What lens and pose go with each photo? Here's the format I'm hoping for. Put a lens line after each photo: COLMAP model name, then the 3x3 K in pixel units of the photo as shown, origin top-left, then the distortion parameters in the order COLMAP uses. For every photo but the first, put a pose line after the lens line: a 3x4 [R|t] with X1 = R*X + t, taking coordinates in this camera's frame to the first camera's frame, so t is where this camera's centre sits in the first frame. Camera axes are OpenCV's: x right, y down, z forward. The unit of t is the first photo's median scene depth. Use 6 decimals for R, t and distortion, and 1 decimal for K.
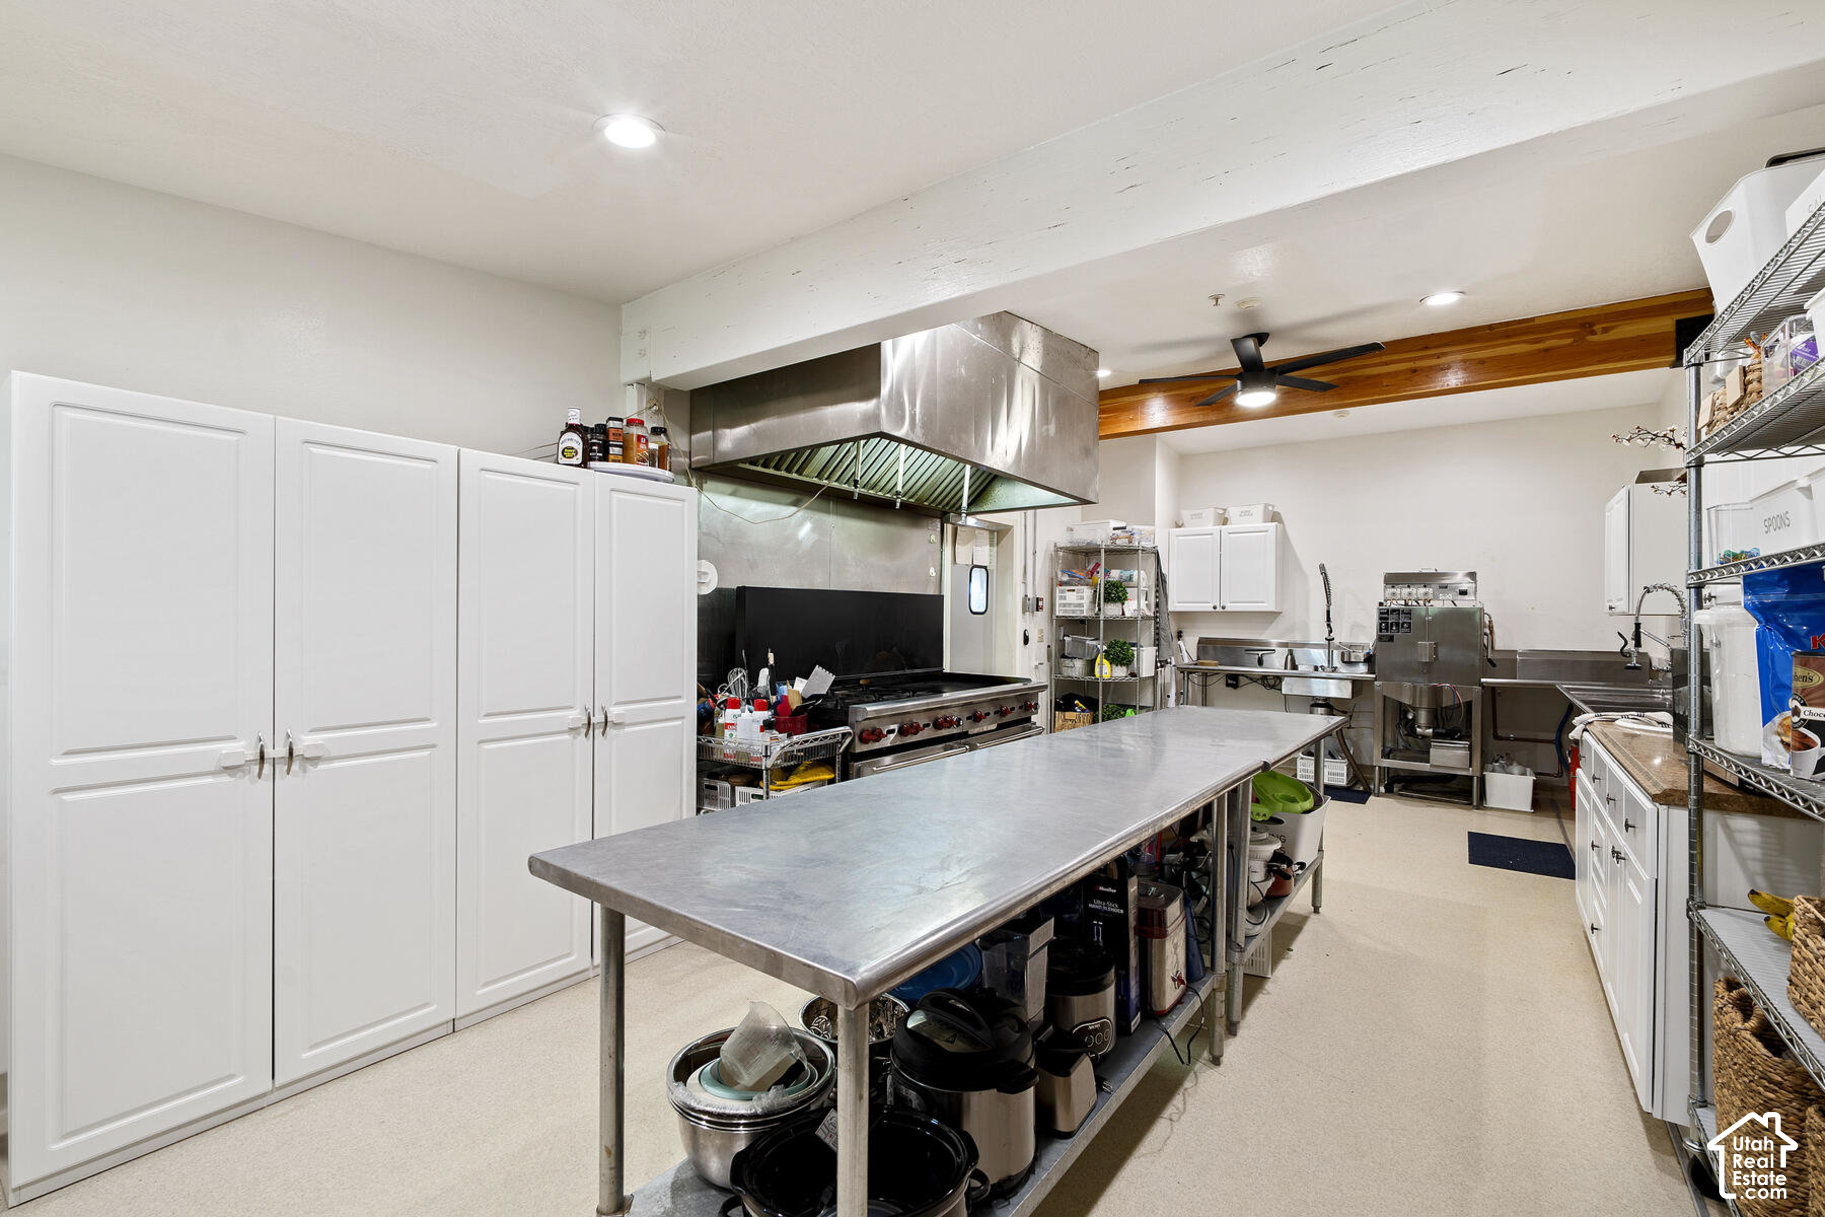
lens RADIAL K [[779.5, 0, 912.5], [0, 779.5, 608.5], [0, 0, 1]] dist [0.000045, 0.000060]
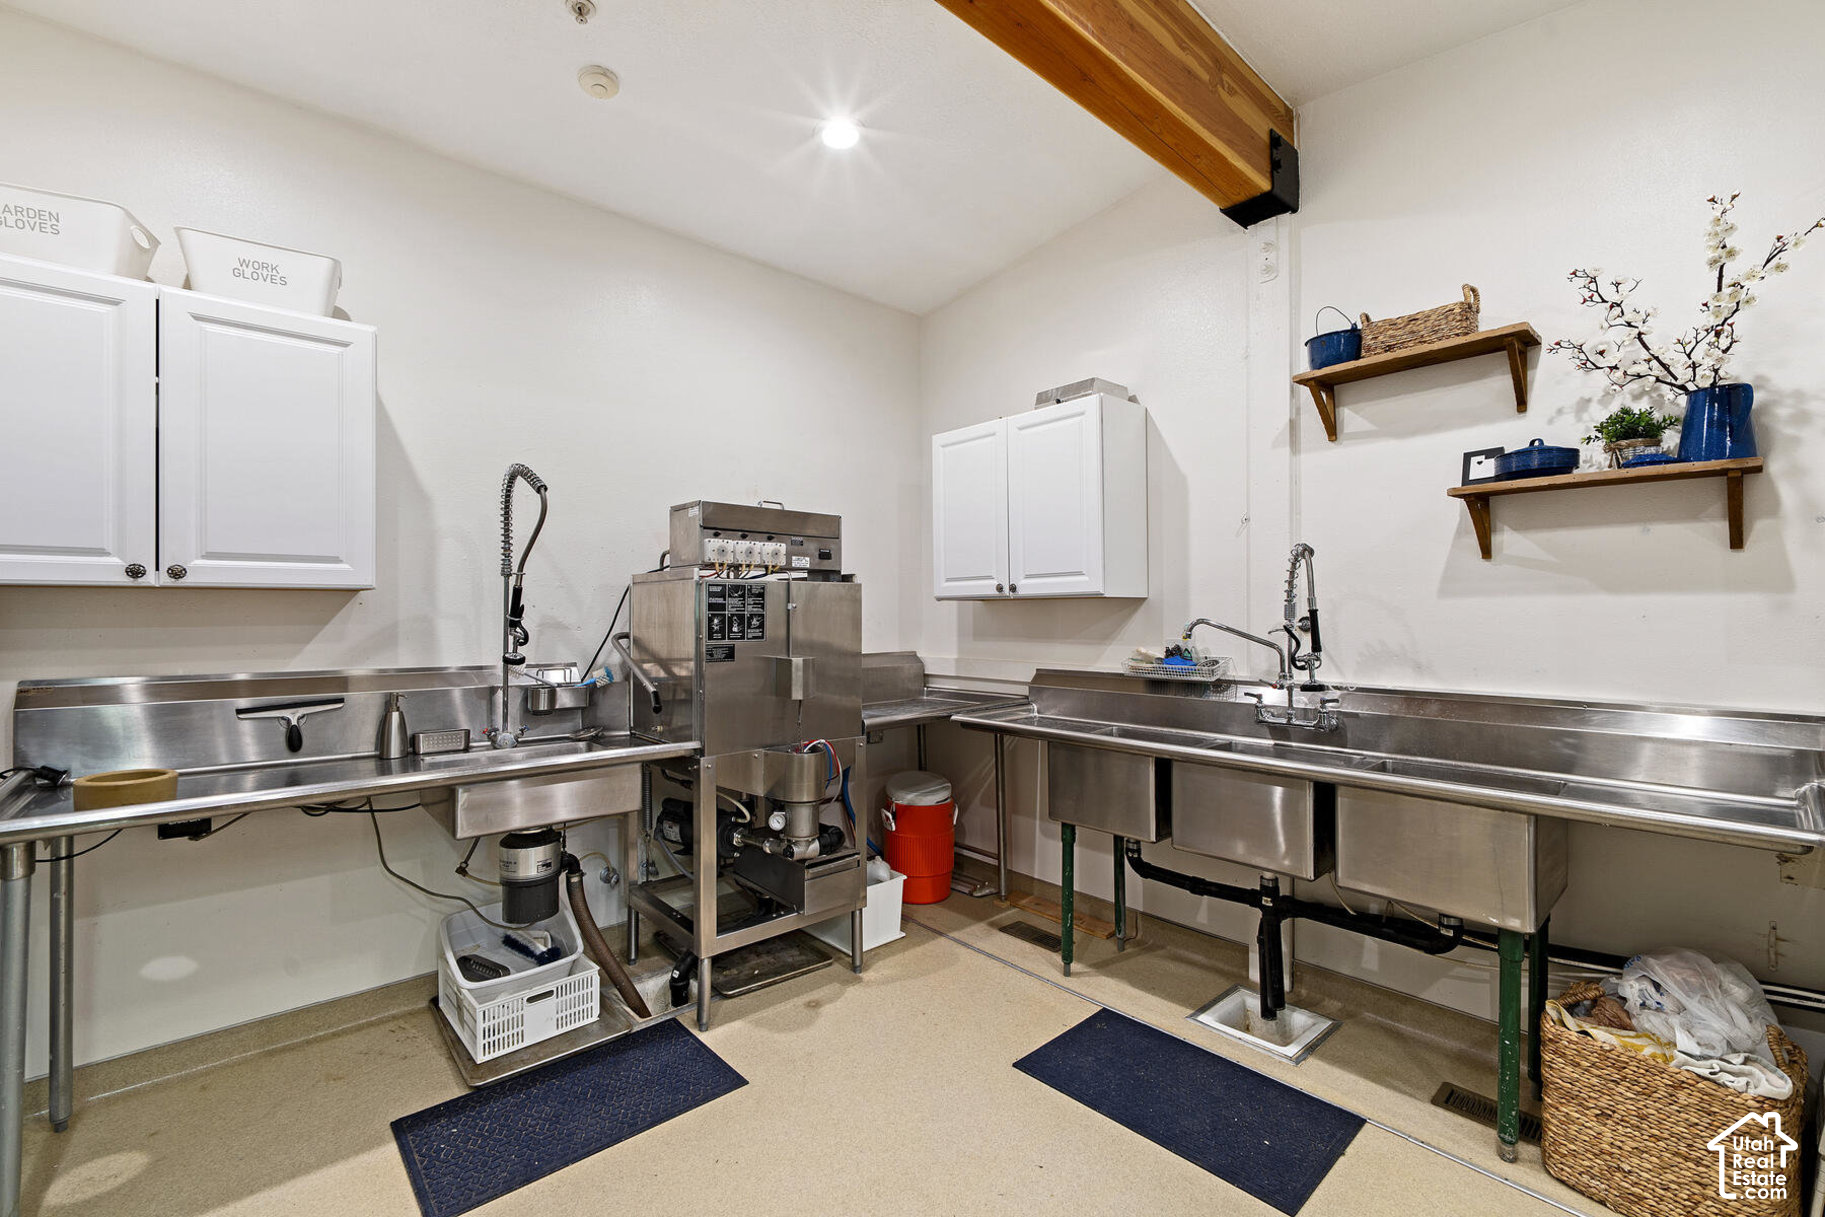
lens RADIAL K [[779.5, 0, 912.5], [0, 779.5, 608.5], [0, 0, 1]] dist [0.000045, 0.000060]
pose [[0.193715, -0.007971, 0.981026, 0.191756], [-0.006073, 0.999938, 0.009324, 0.008466], [-0.981039, -0.007763, 0.193654, 0.761765]]
